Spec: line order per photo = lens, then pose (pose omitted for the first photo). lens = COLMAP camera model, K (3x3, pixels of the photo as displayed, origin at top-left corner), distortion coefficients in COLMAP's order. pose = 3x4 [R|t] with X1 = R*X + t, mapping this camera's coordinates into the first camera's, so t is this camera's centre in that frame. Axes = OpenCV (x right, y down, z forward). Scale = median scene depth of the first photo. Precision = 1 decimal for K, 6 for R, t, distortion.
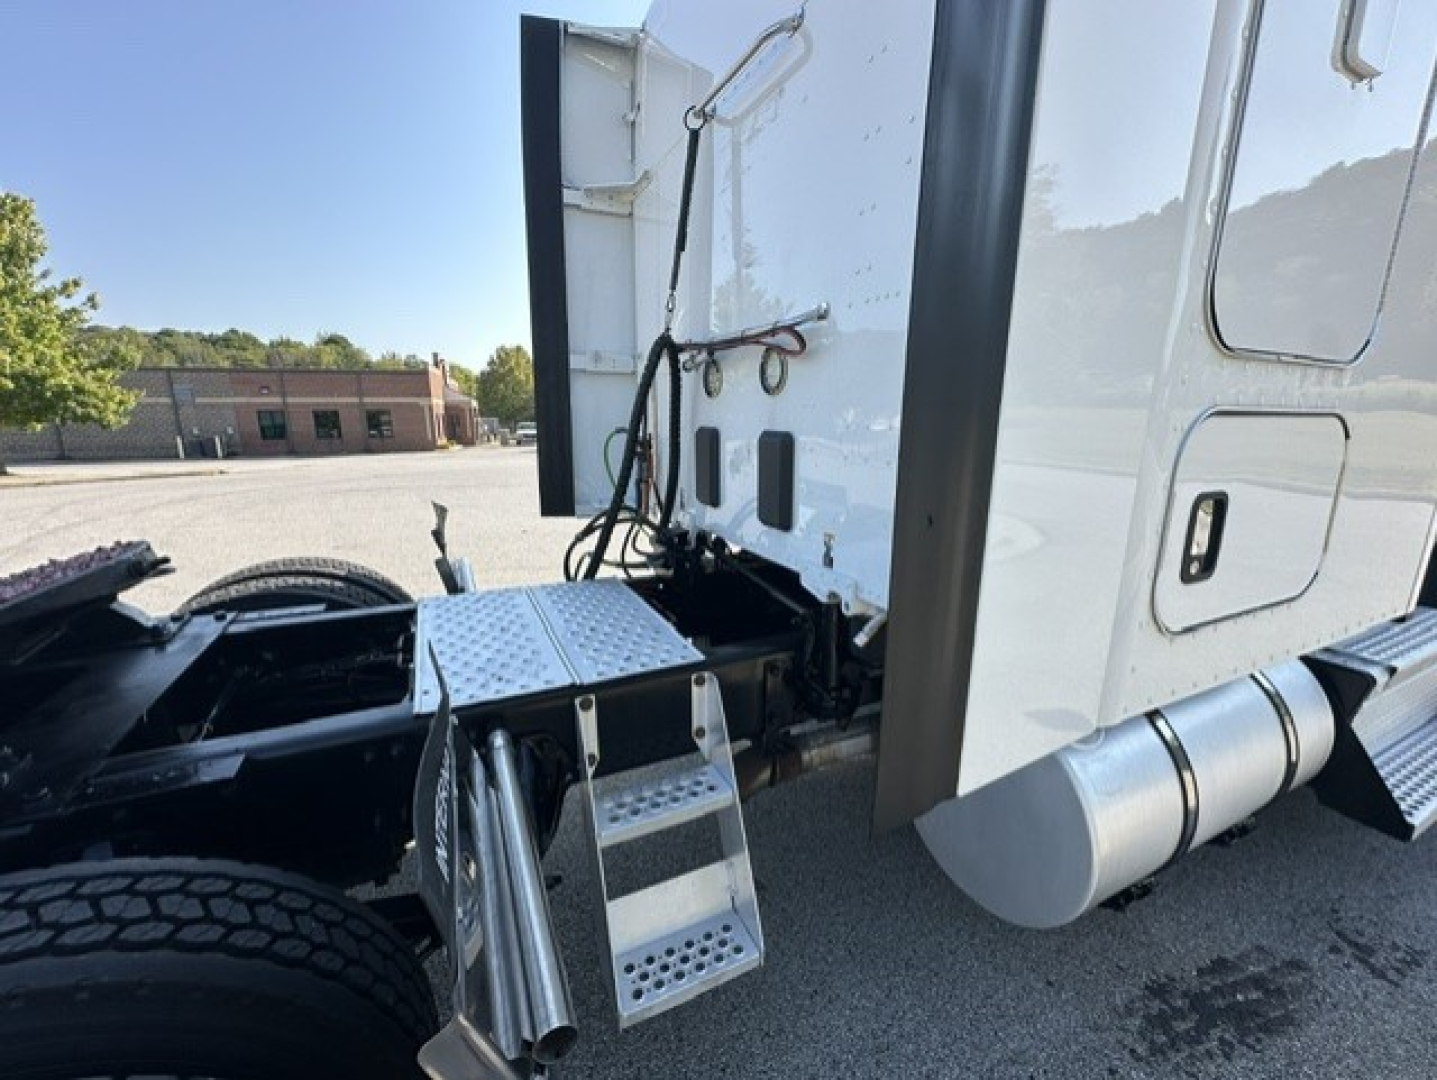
lens RADIAL K [[577.4, 0, 722.7], [0, 577.4, 533.9], [0, 0, 1]] dist [0.001854, 0.000714]
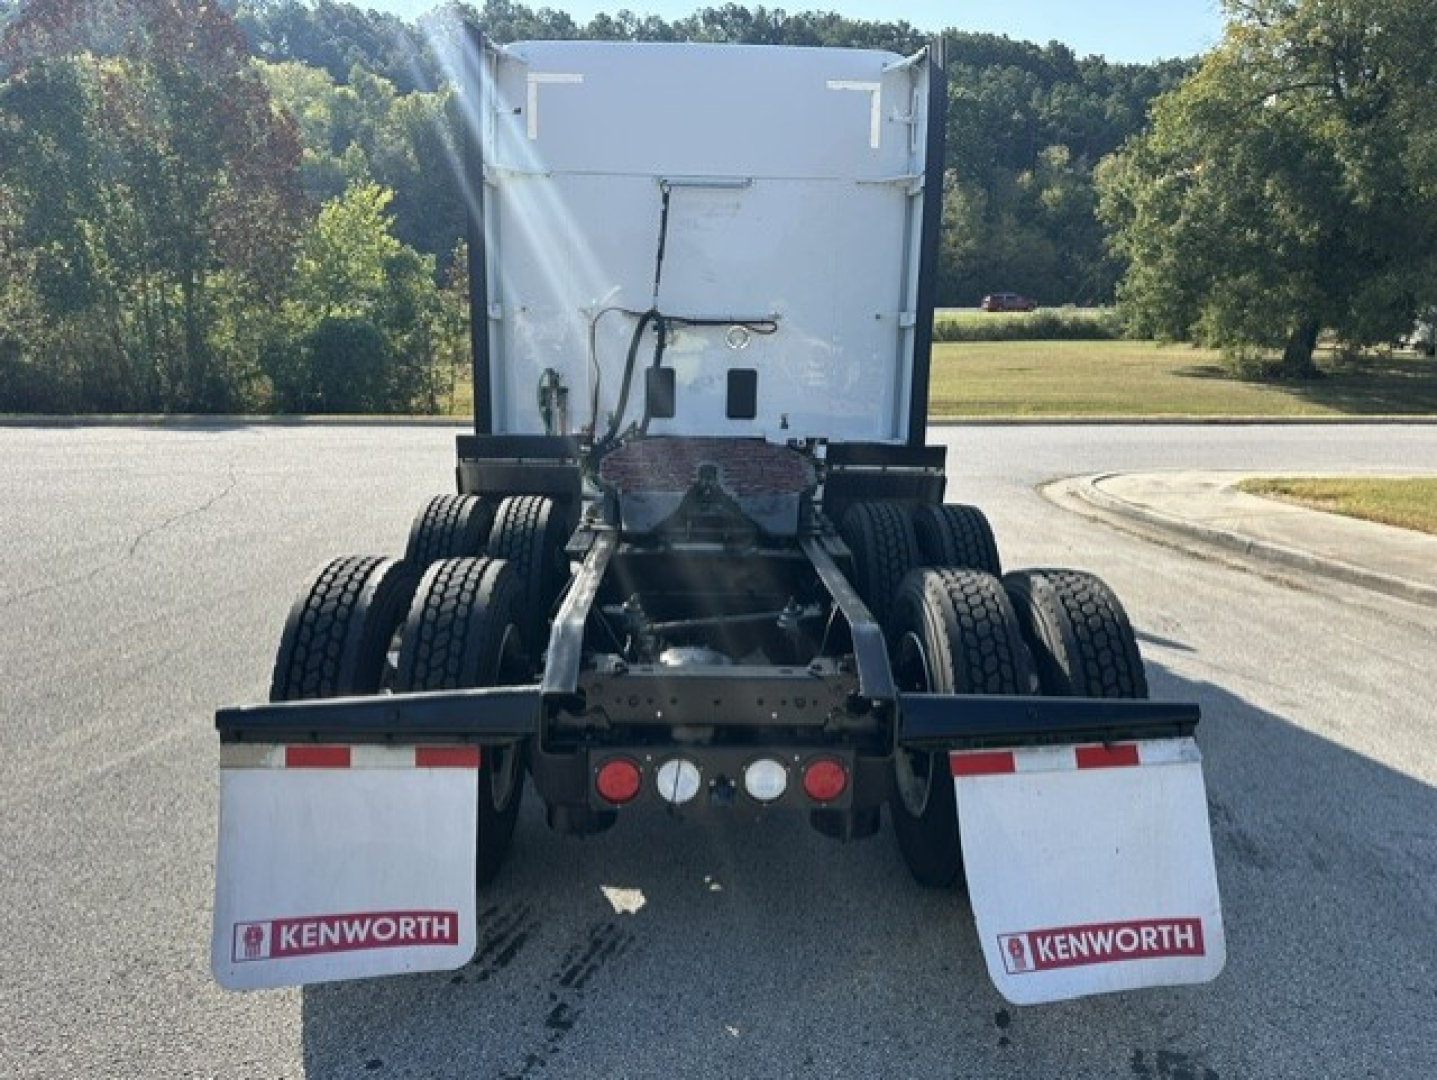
lens RADIAL K [[1022.8, 0, 724.2], [0, 1022.8, 521.6], [0, 0, 1]] dist [0.023496, -0.031381]
pose [[0.394477, -0.155253, 0.905695, -2.697679], [0.179410, 0.979668, 0.089792, 0.004413], [-0.901221, 0.127070, 0.414311, -0.260616]]
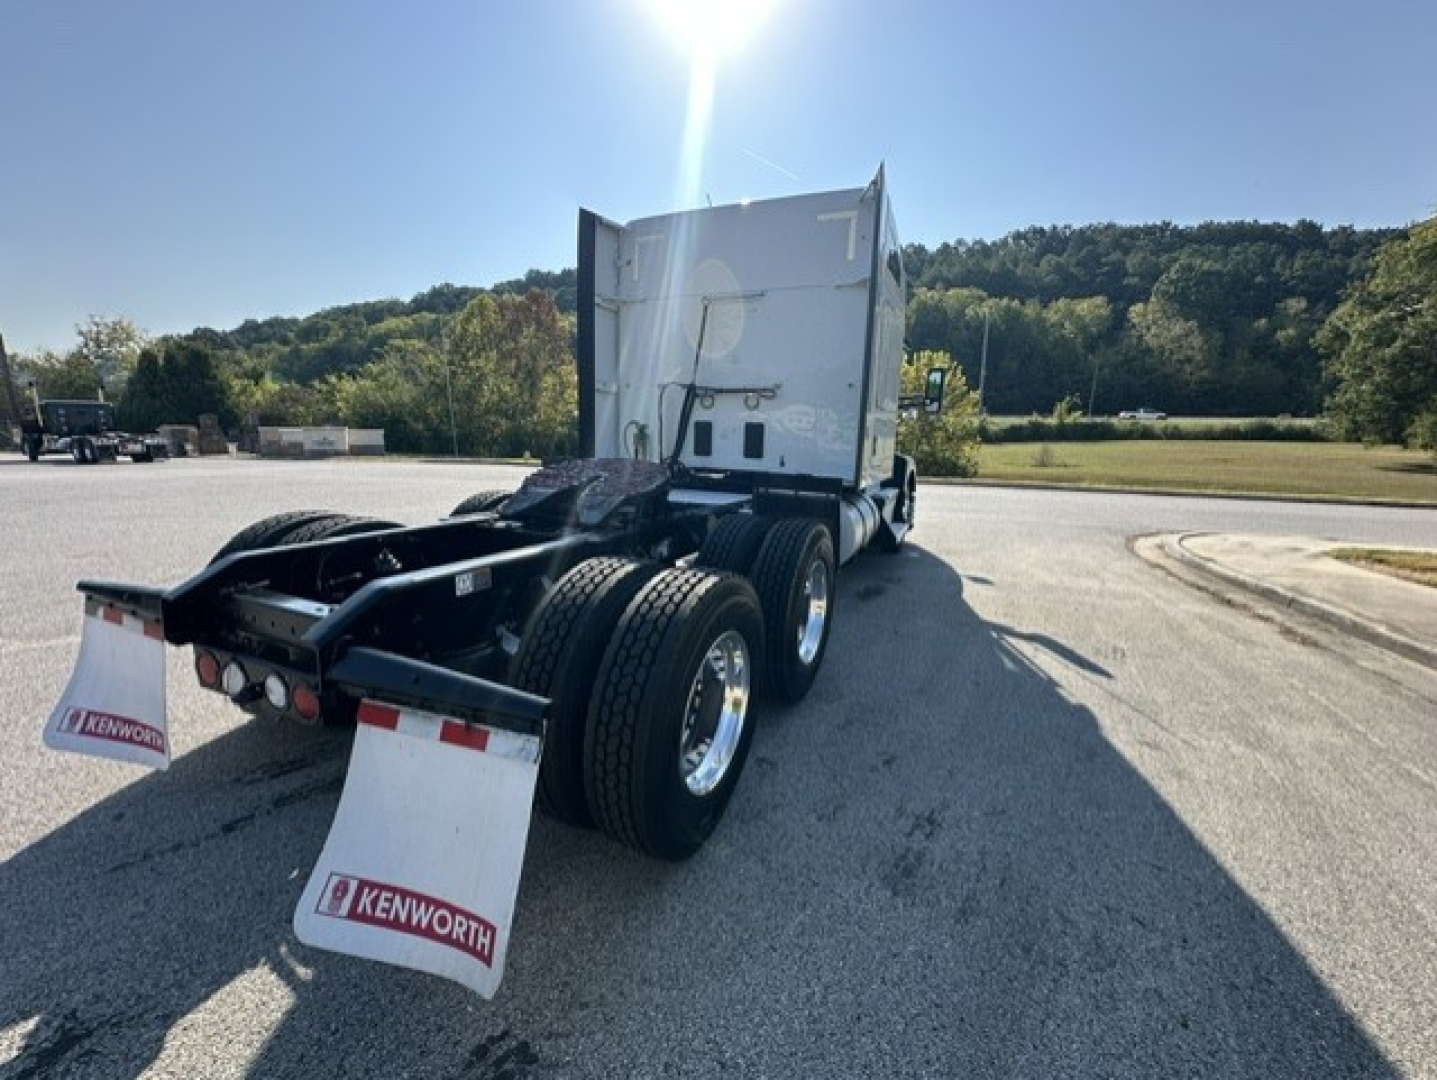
lens RADIAL K [[577.4, 0, 722.7], [0, 577.4, 533.9], [0, 0, 1]] dist [0.001854, 0.000714]
pose [[0.759500, -0.093014, 0.643823, -1.631631], [0.106853, 0.994120, 0.017571, 0.251784], [-0.641672, 0.055450, 0.764973, -0.884221]]
